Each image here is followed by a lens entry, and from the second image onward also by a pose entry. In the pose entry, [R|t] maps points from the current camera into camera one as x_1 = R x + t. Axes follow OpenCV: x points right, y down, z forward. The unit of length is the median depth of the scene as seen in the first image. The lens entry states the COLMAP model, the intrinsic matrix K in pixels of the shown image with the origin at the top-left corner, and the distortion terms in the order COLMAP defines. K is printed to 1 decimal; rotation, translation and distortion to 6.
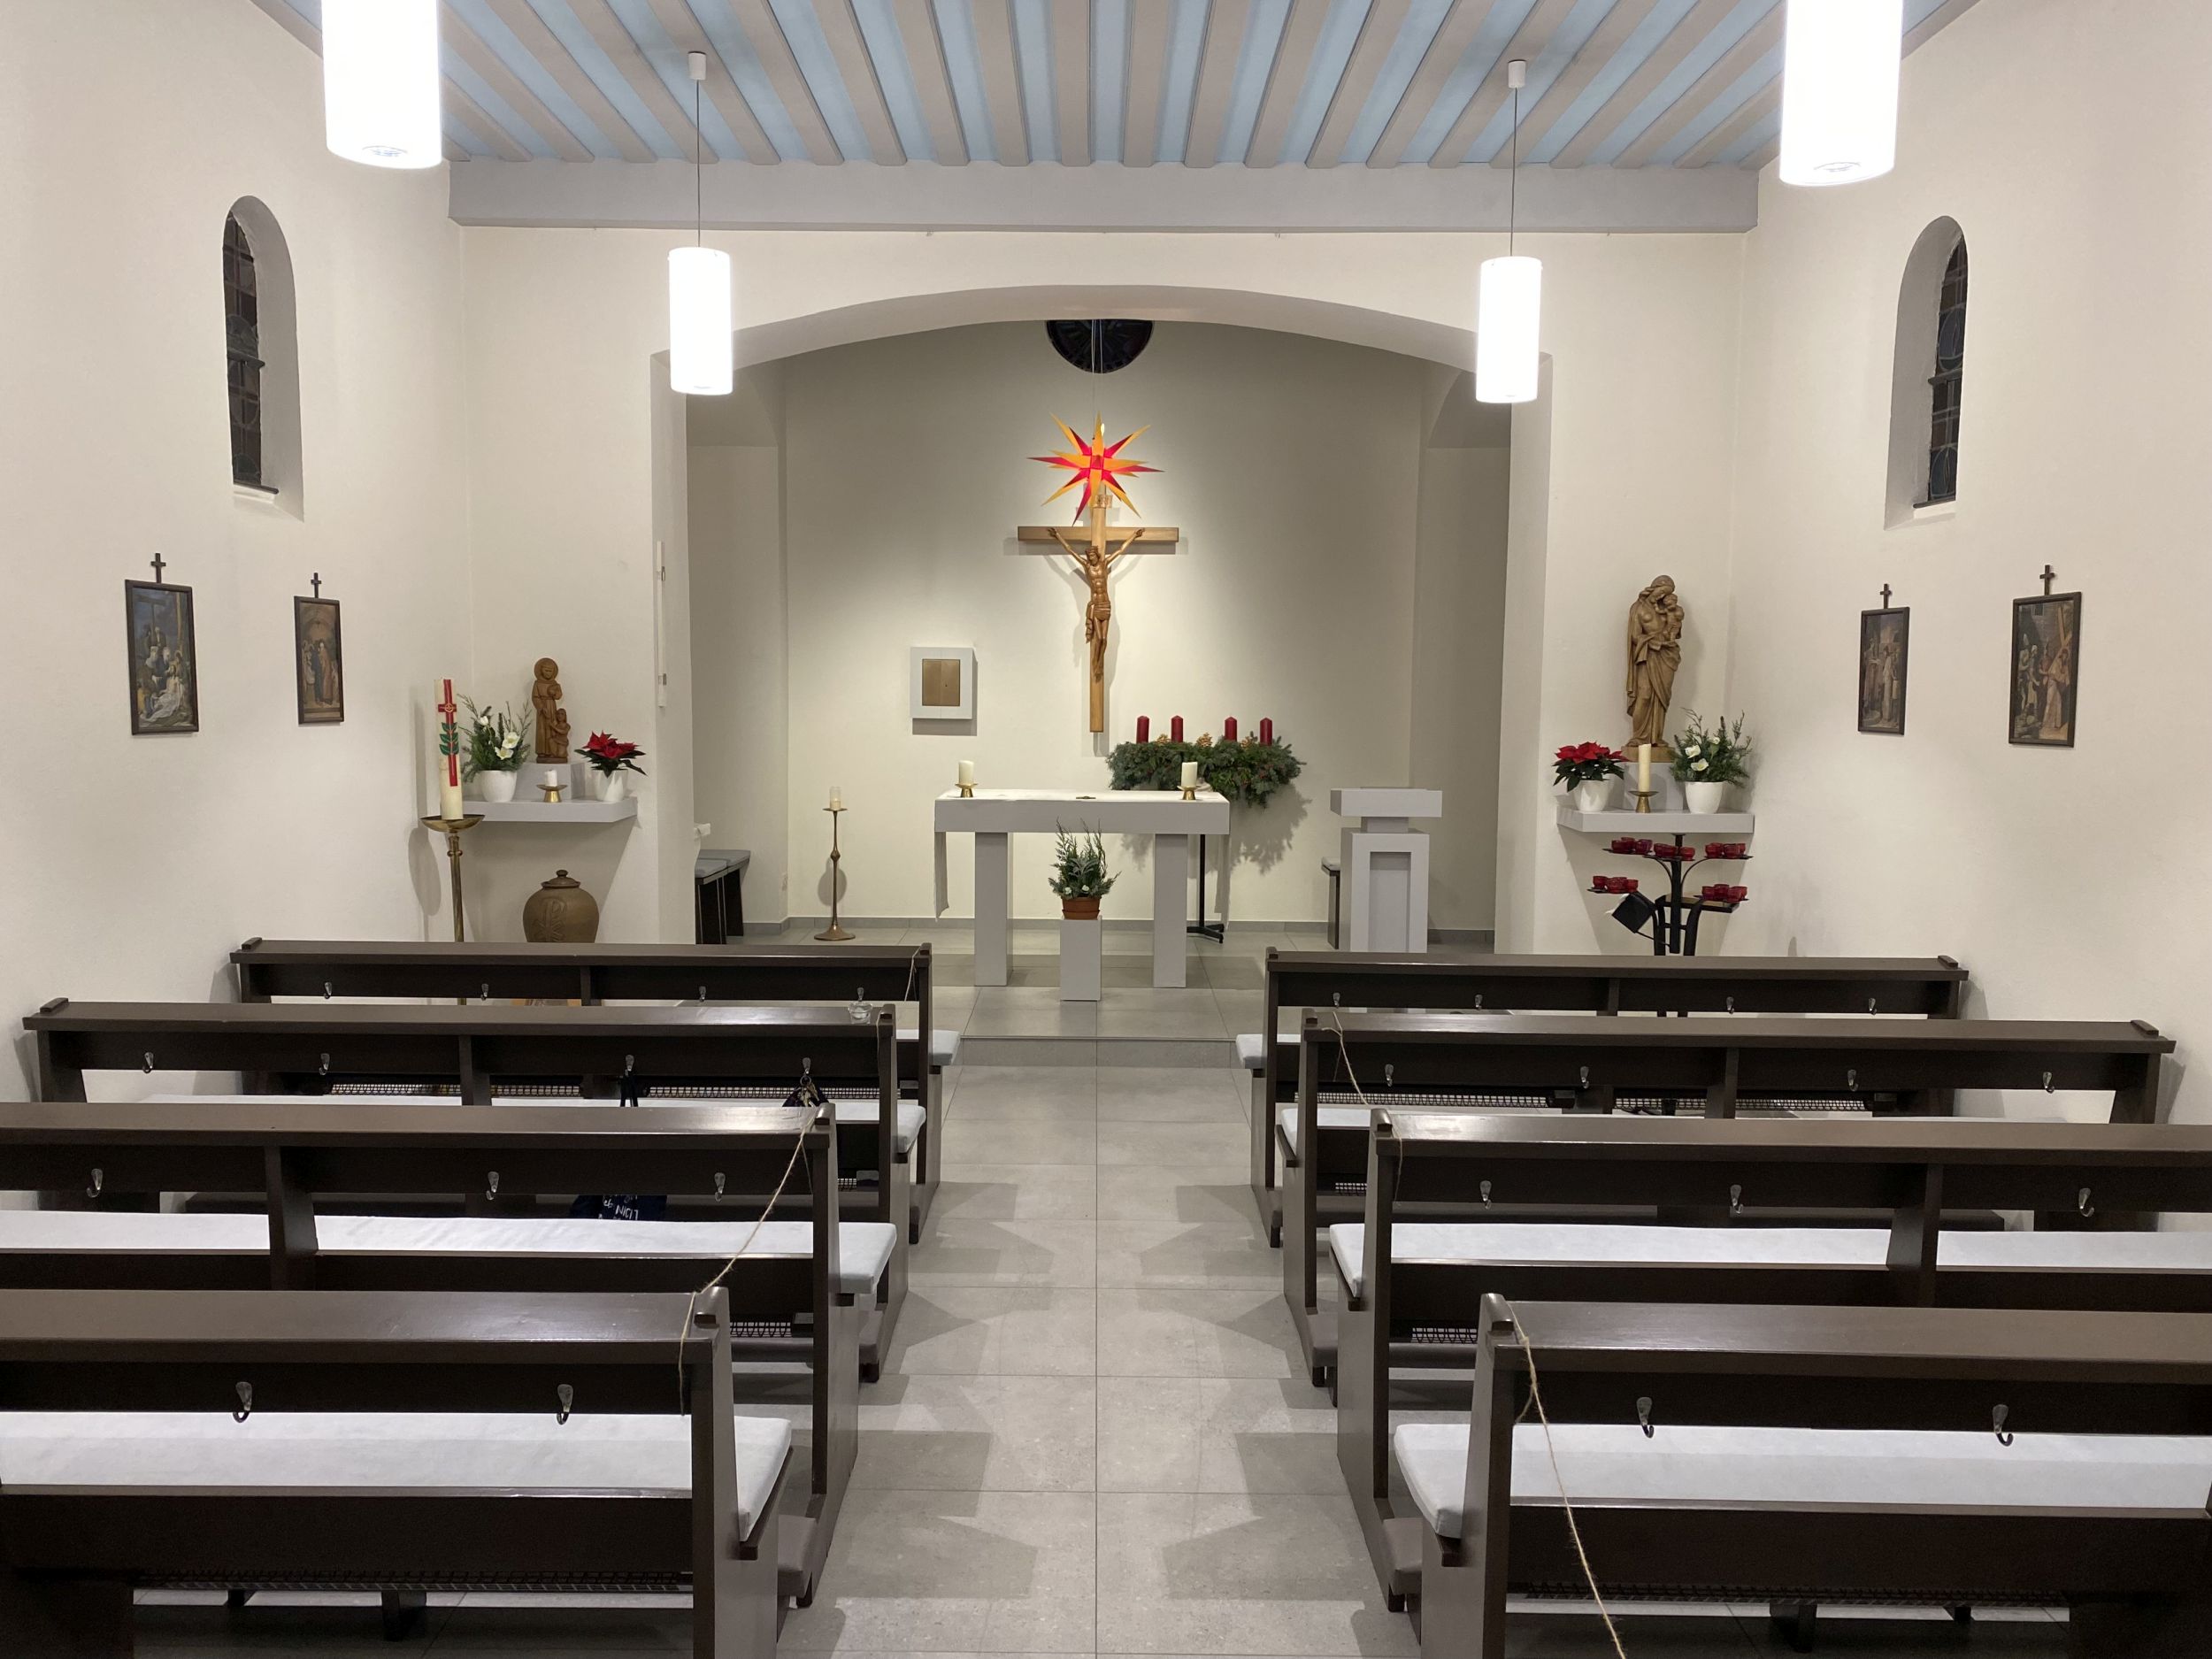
lens RADIAL K [[1664.3, 0, 1087.6], [0, 1664.3, 826.6], [0, 0, 1]] dist [-0.088822, 0.009519]
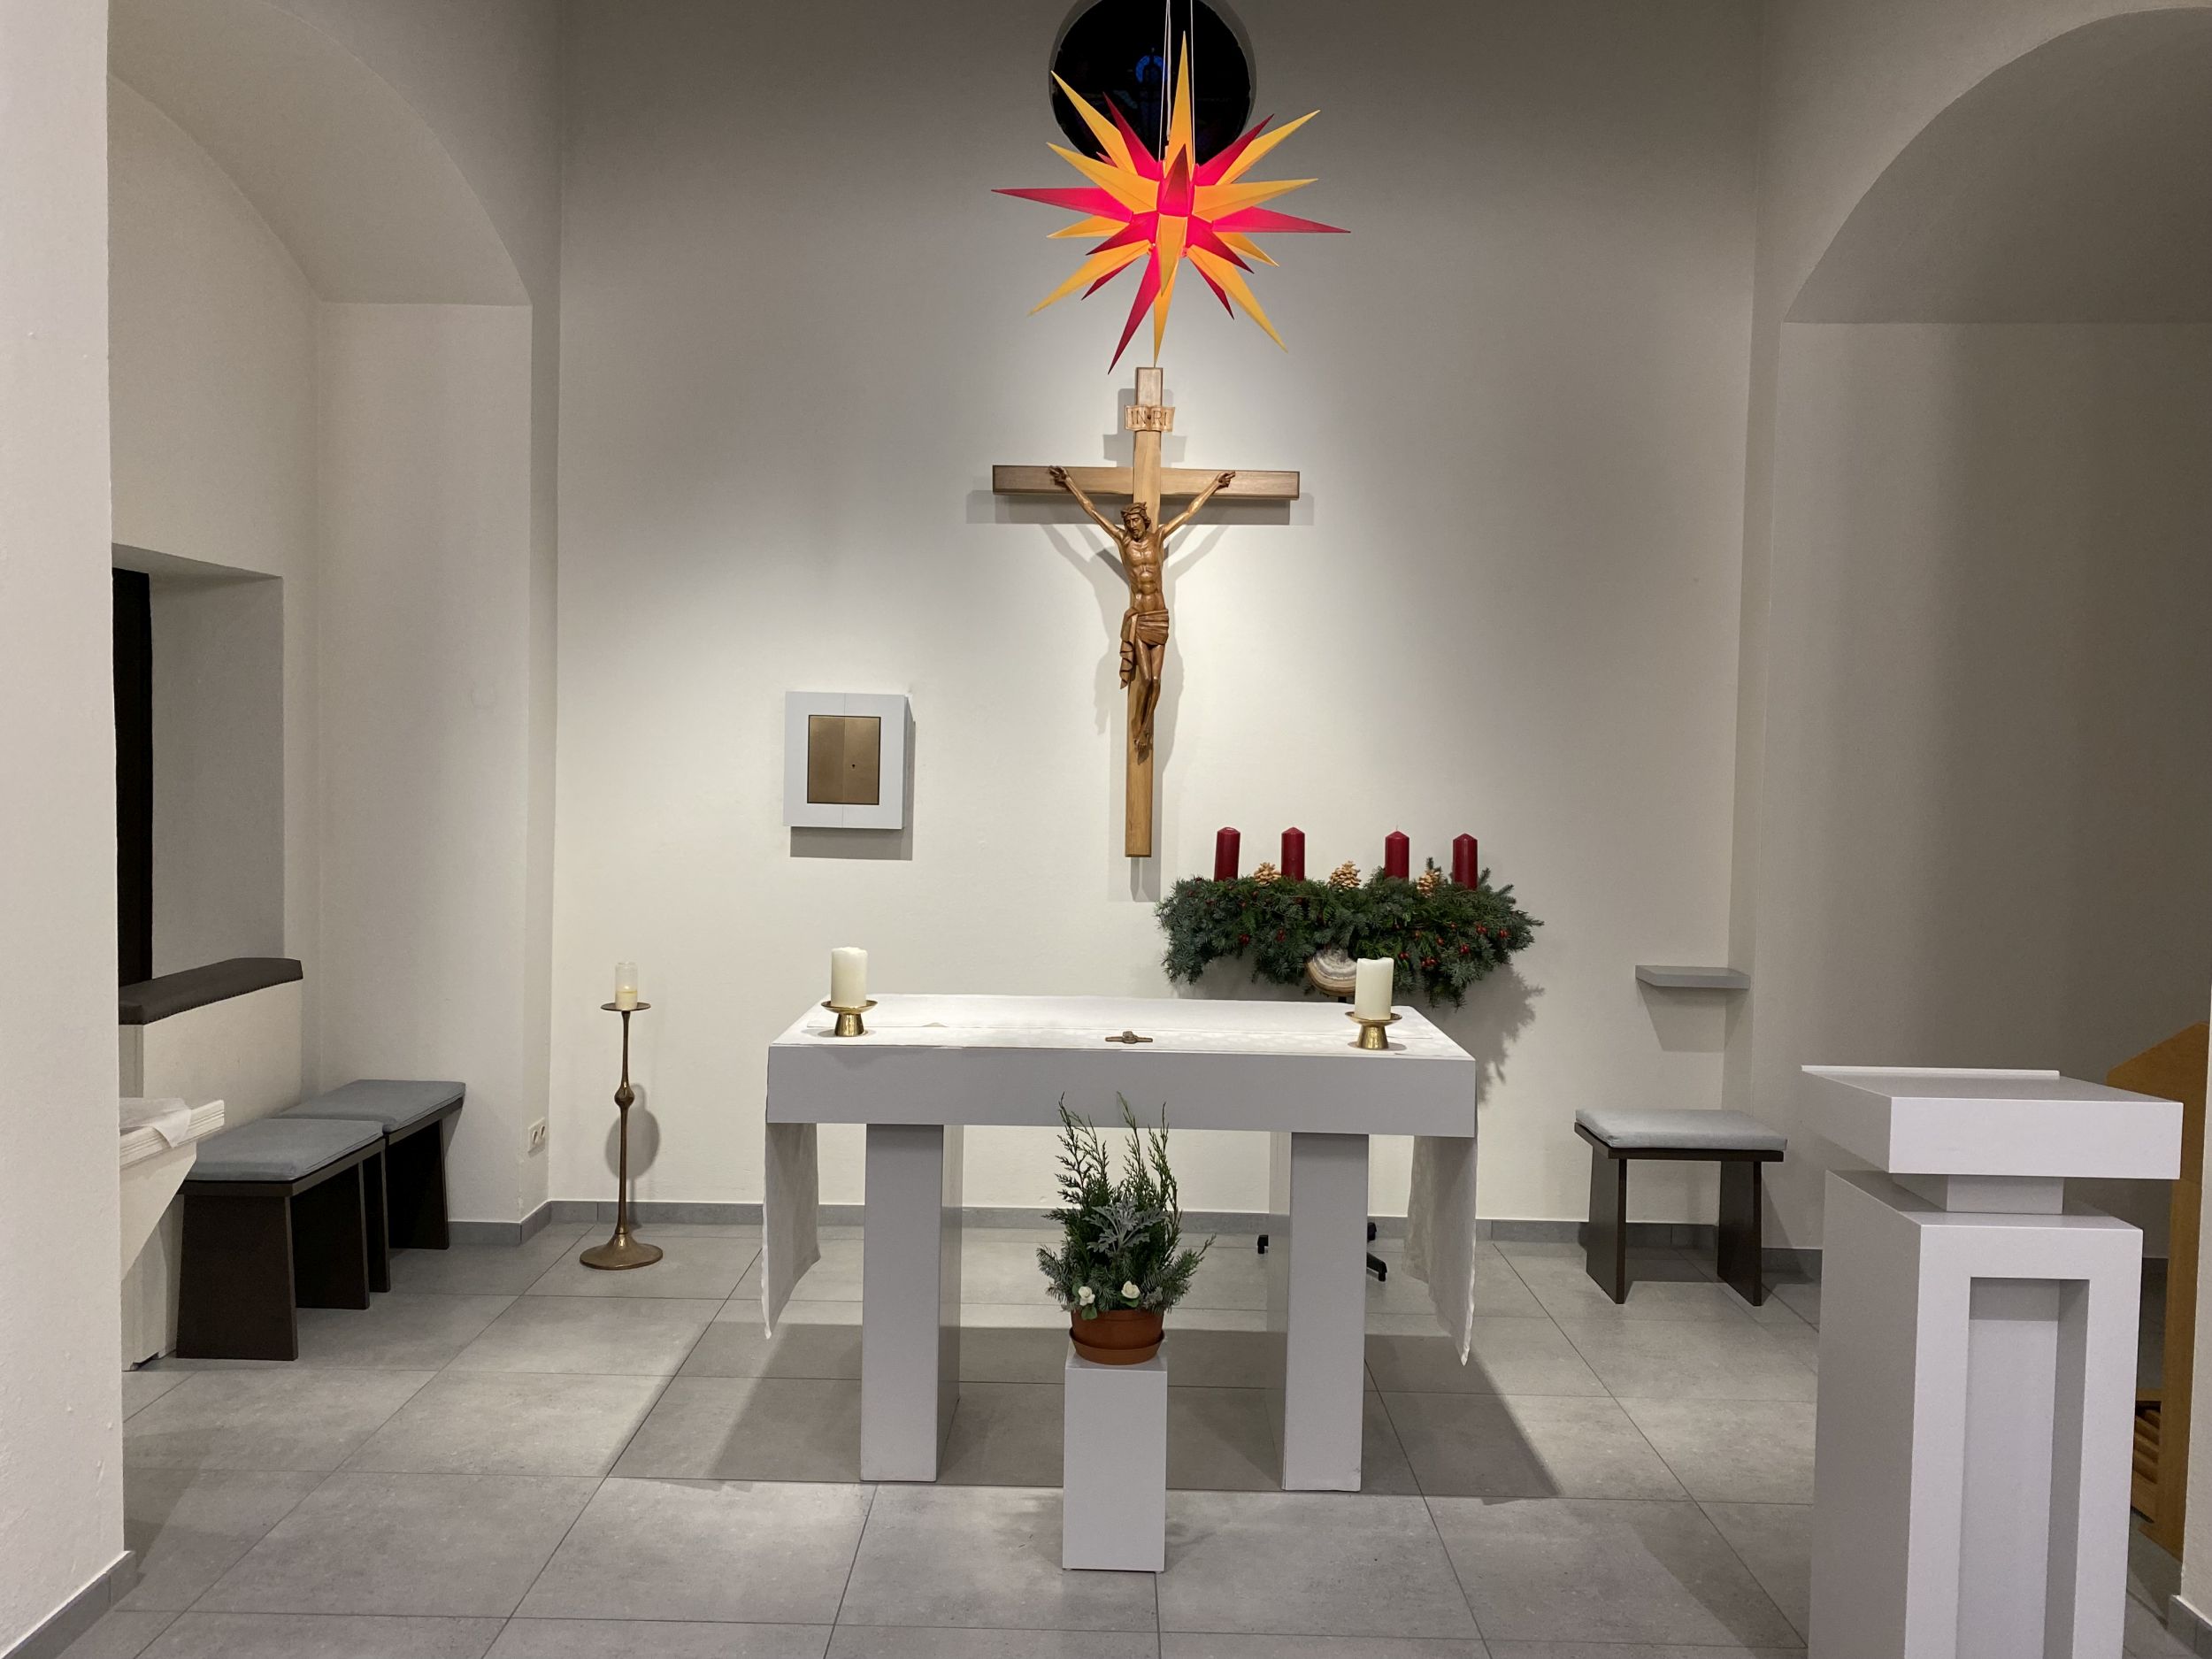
lens RADIAL K [[1664.3, 0, 1089.9], [0, 1664.3, 828.5], [0, 0, 1]] dist [-0.088822, 0.009519]
pose [[0.999930, 0.011638, -0.002098, -0.011888], [-0.011711, 0.999159, -0.039302, -0.059438], [0.001638, 0.039324, 0.999225, 0.626356]]
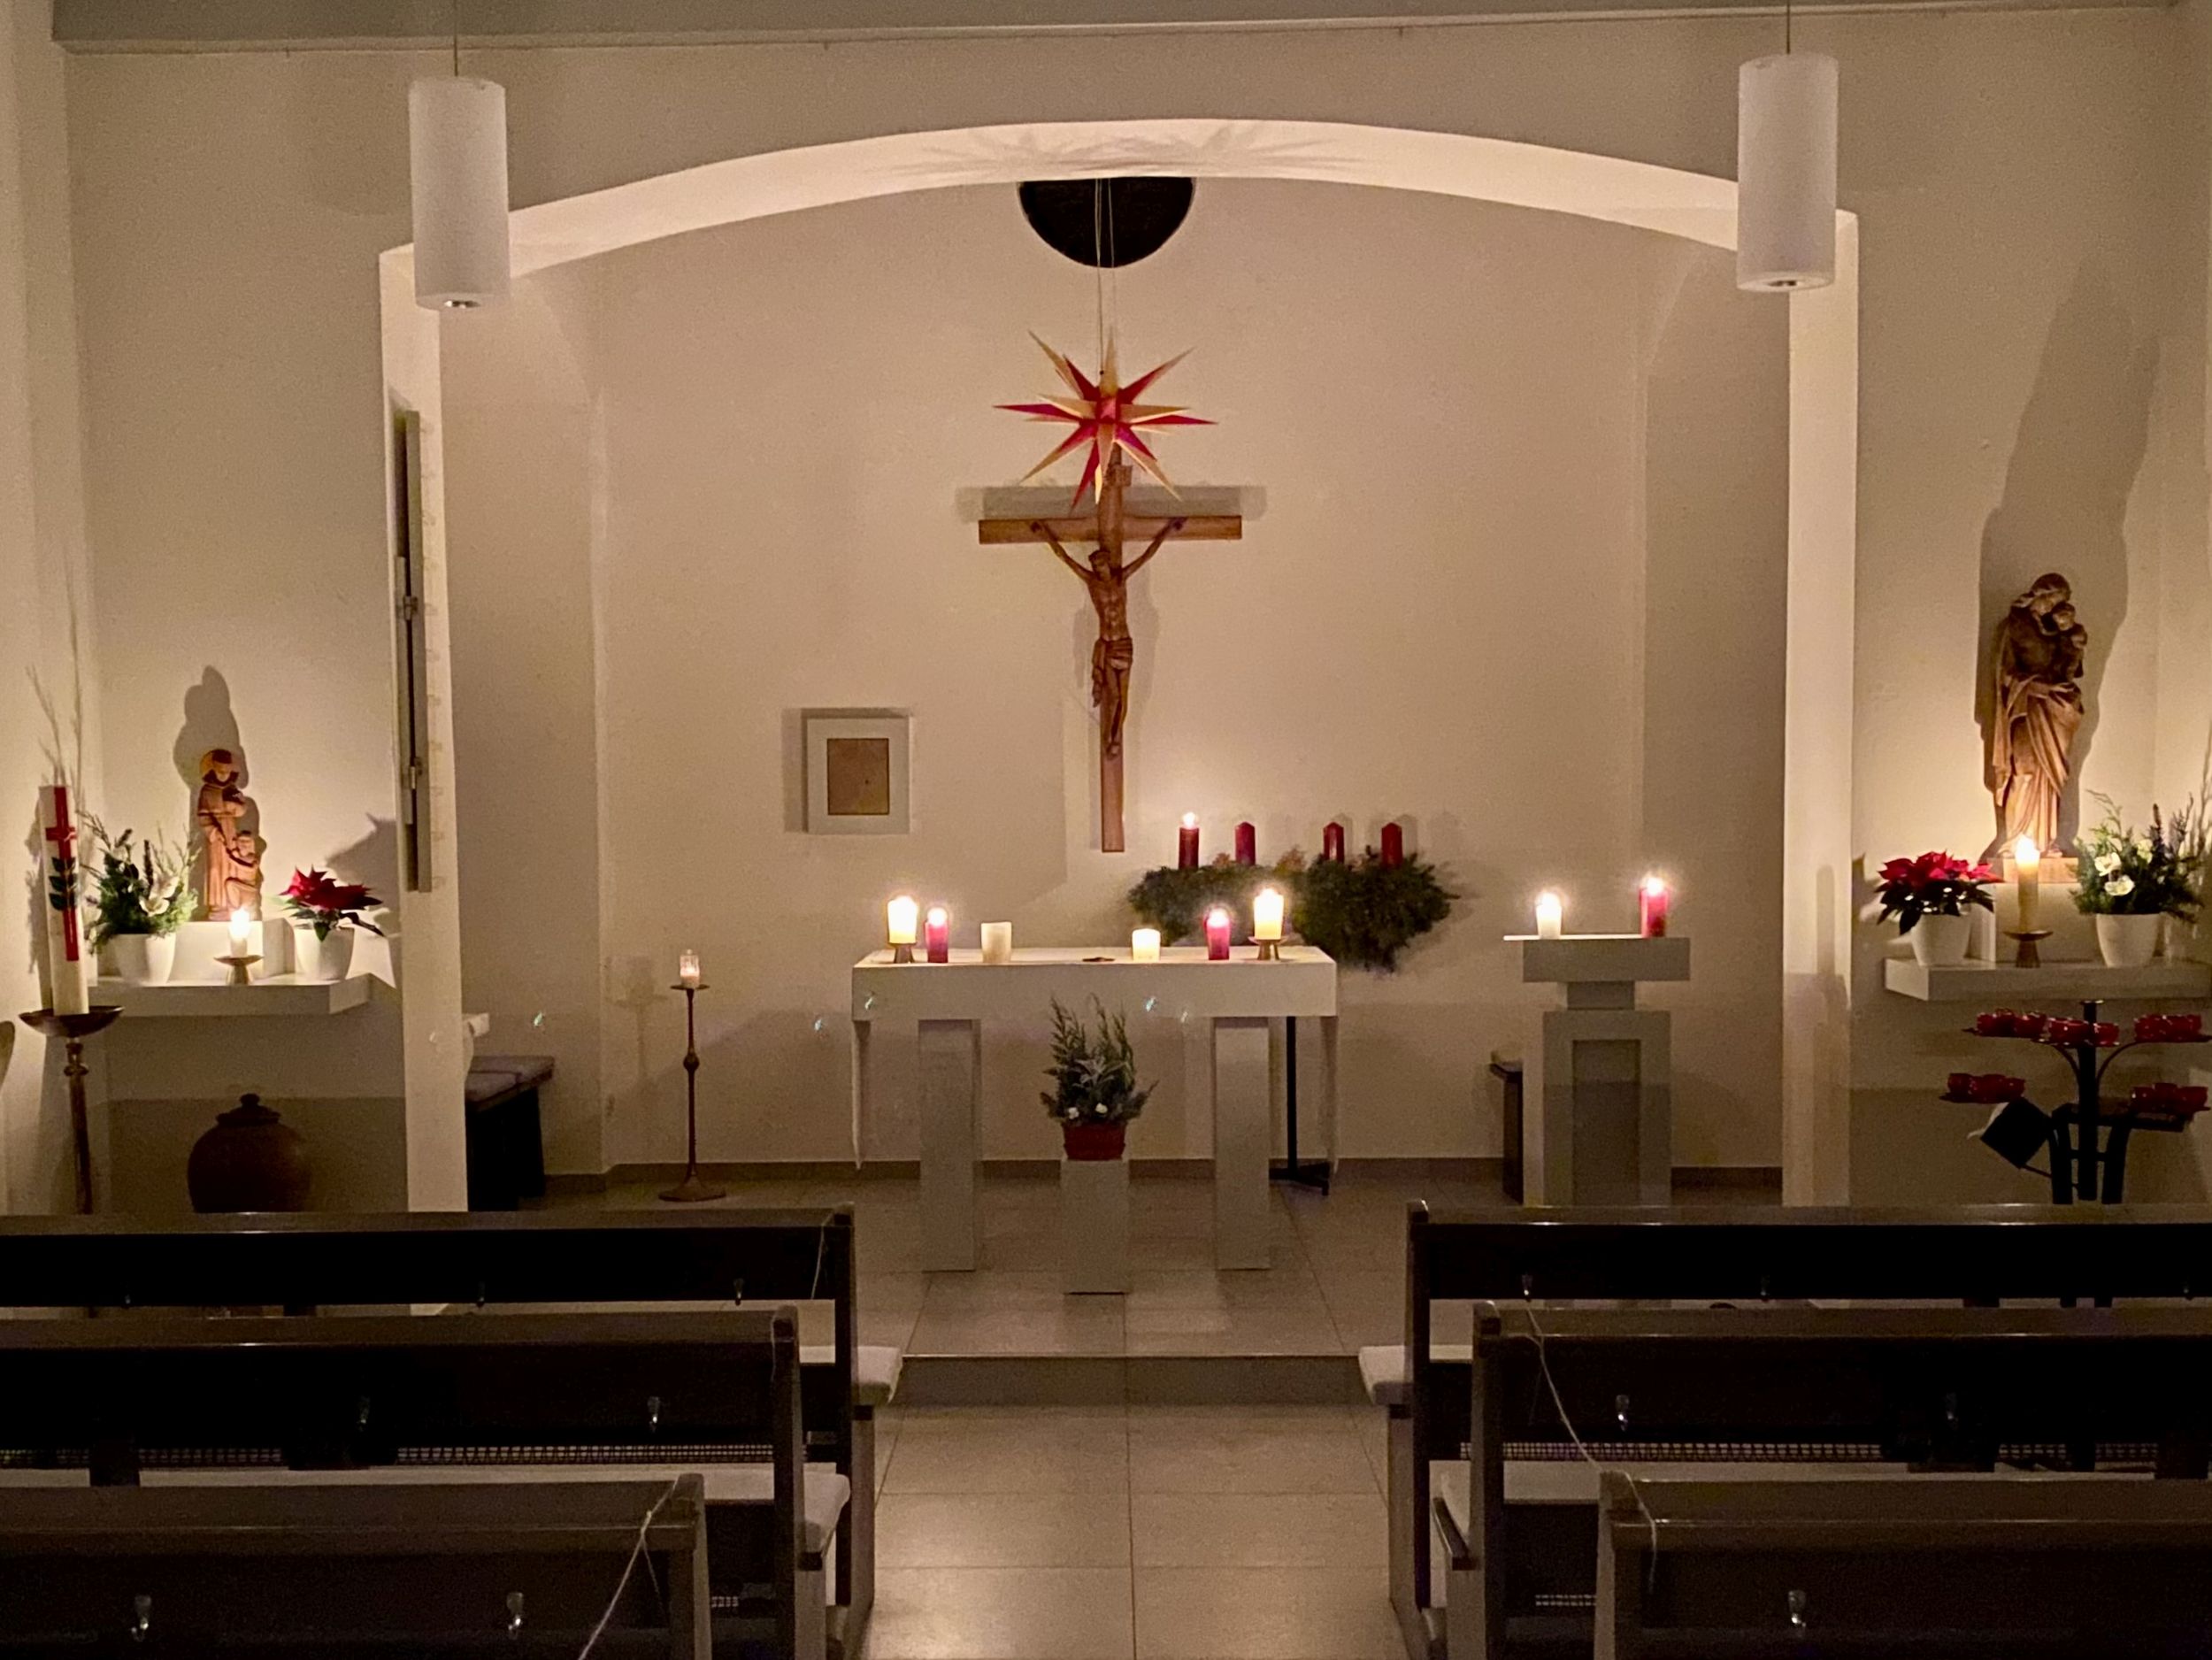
lens RADIAL K [[1664.3, 0, 1126.7], [0, 1664.3, 845.6], [0, 0, 1]] dist [-0.088822, 0.009519]
pose [[0.999317, -0.022203, 0.029544, -0.006756], [0.023281, 0.999056, -0.036665, -0.027973], [-0.028702, 0.037327, 0.998891, 0.297497]]
